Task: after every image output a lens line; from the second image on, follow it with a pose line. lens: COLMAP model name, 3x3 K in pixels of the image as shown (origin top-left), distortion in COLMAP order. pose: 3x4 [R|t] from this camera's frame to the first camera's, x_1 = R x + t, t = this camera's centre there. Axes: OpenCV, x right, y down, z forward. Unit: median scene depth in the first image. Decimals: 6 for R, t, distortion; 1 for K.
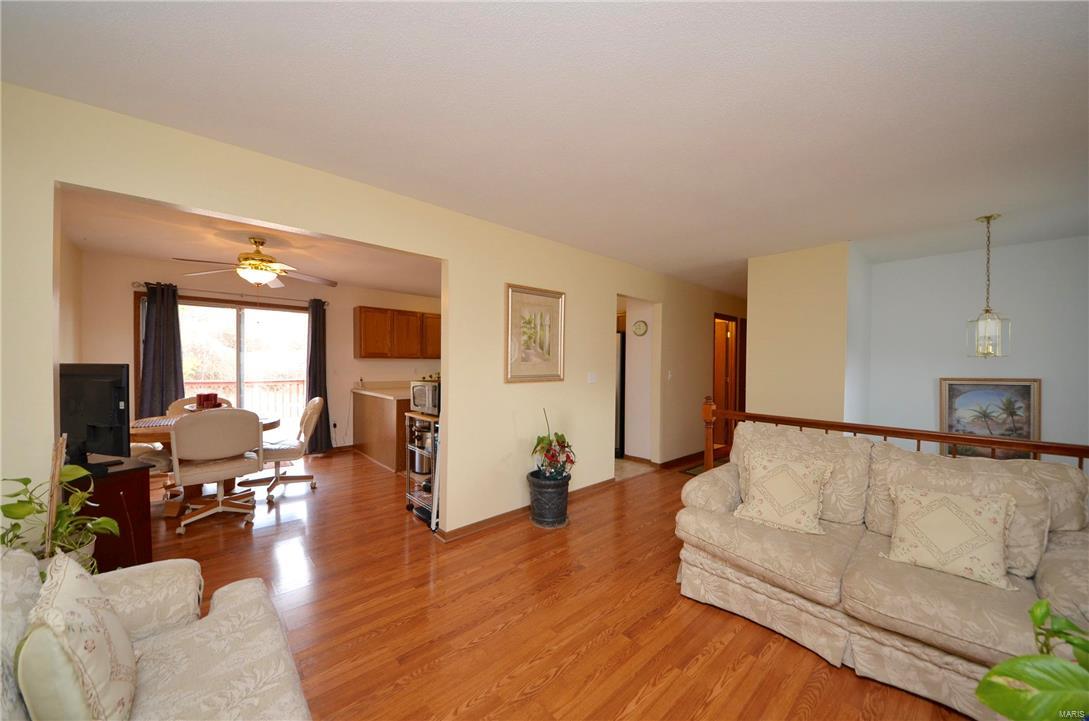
lens RADIAL K [[392.0, 0, 552.7], [0, 392.0, 368.2], [0, 0, 1]] dist [0.033510, -0.017602]
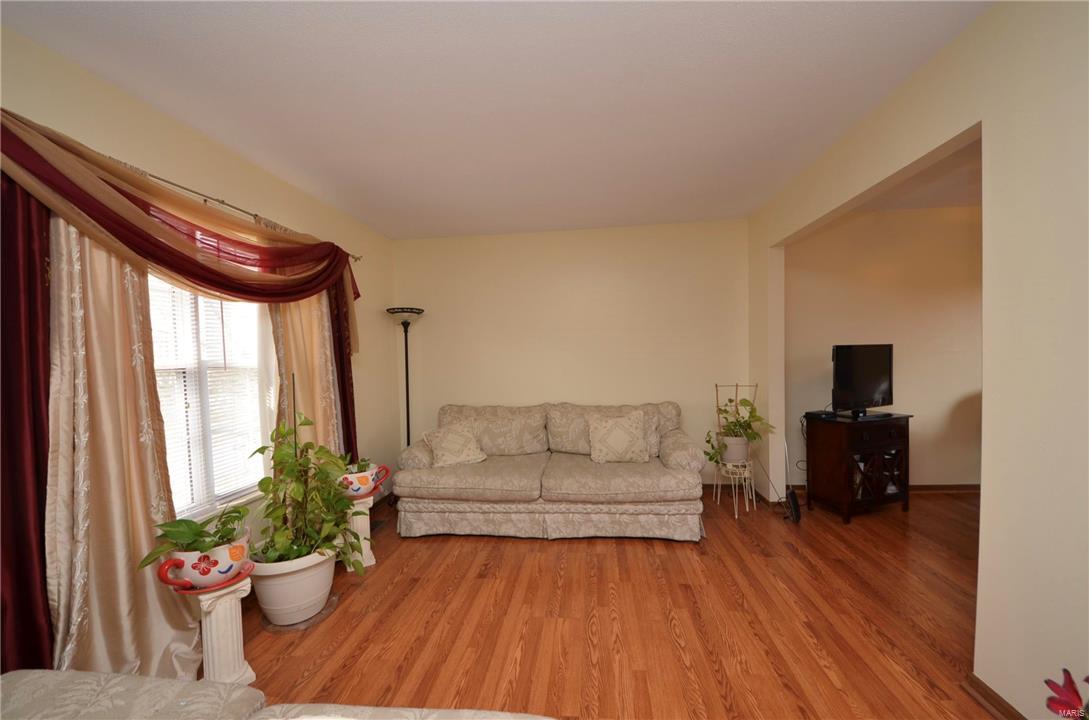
lens RADIAL K [[411.5, 0, 556.0], [0, 411.5, 357.5], [0, 0, 1]] dist [-0.000407, -0.000087]
pose [[-0.743517, 0.017850, -0.668478, 0.616347], [0.010404, 0.999831, 0.015126, -0.001494], [0.668636, 0.004292, -0.743578, 1.354347]]
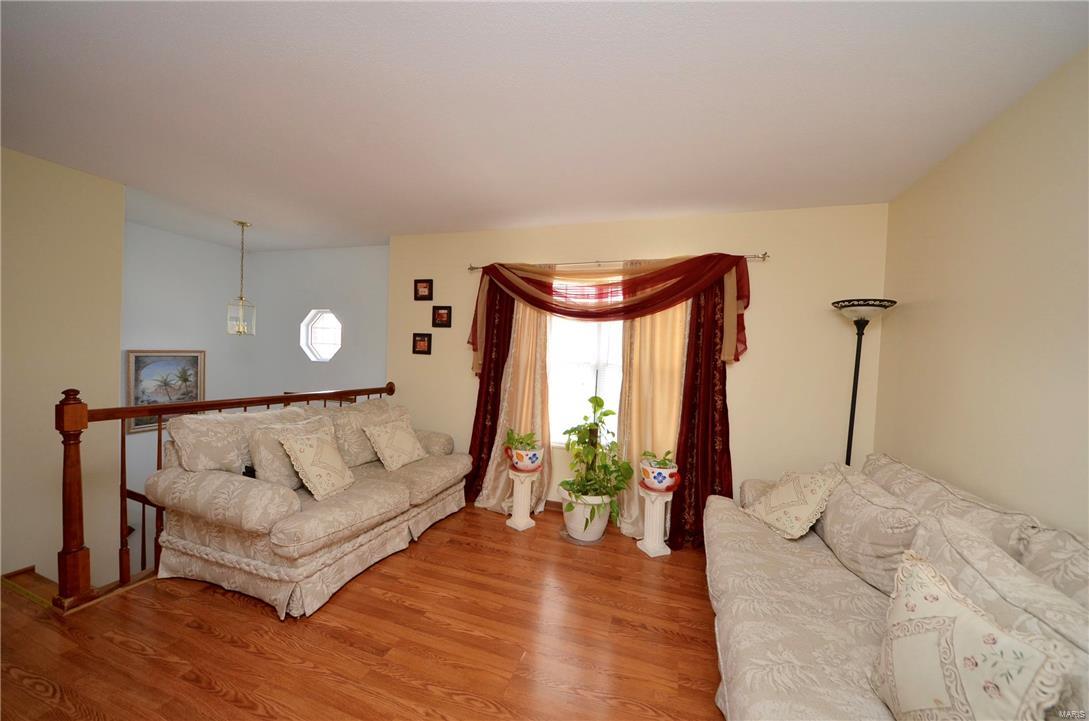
lens RADIAL K [[392.0, 0, 552.7], [0, 392.0, 368.2], [0, 0, 1]] dist [0.033510, -0.017602]
pose [[-0.488263, -0.051819, 0.871157, -0.649501], [-0.033375, 0.998614, 0.040695, -0.009313], [-0.872058, -0.009205, -0.489315, 0.980652]]
